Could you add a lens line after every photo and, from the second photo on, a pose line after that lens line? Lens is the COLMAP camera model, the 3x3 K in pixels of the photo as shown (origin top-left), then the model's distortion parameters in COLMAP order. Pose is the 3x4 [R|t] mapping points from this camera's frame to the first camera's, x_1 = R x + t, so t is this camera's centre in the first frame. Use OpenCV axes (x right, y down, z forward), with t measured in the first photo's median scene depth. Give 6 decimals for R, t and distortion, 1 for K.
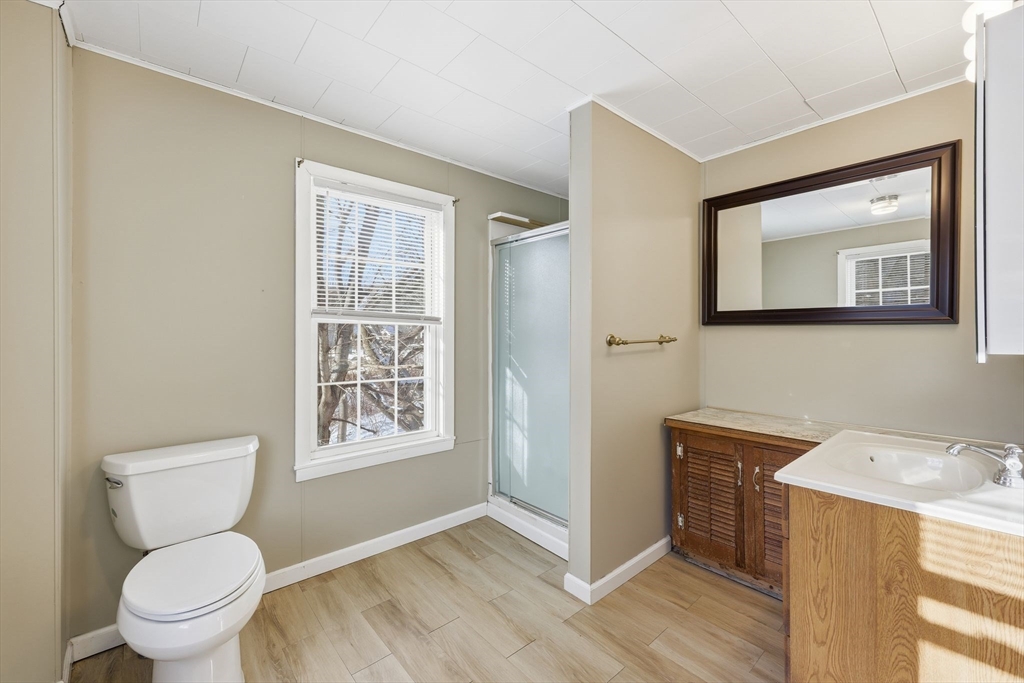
lens RADIAL K [[416.2, 0, 509.3], [0, 416.2, 337.5], [0, 0, 1]] dist [0.001495, 0.000123]
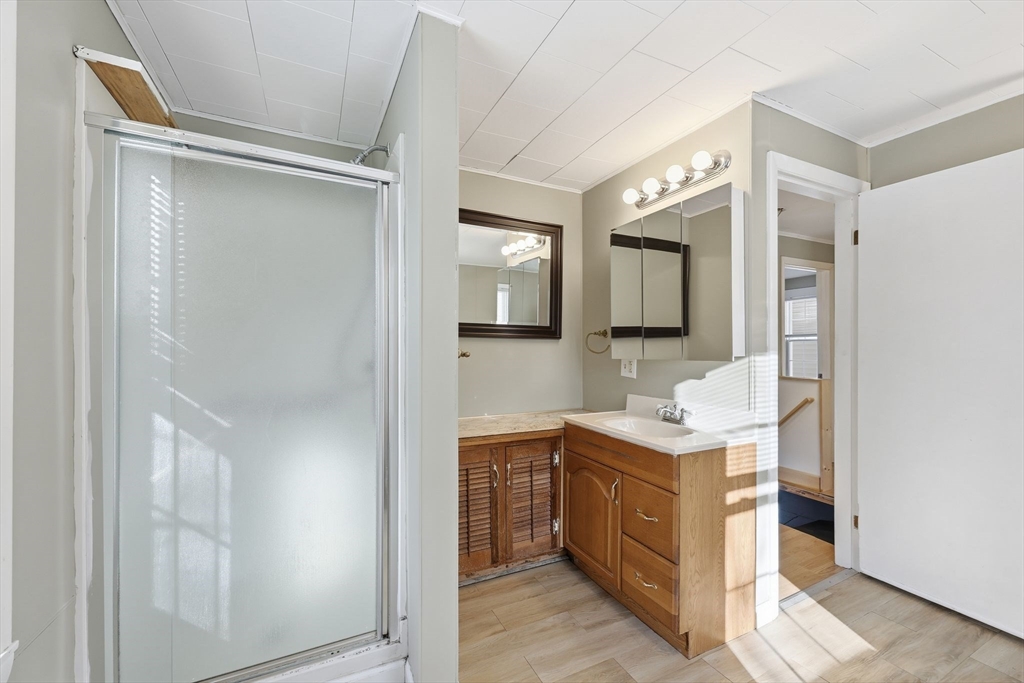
lens RADIAL K [[416.2, 0, 511.4], [0, 416.2, 346.6], [0, 0, 1]] dist [0.001495, 0.000123]
pose [[0.256083, 0.003412, 0.966649, -0.466422], [0.000006, 0.999994, -0.003531, -0.000189], [-0.966655, 0.000910, 0.256082, 0.682990]]
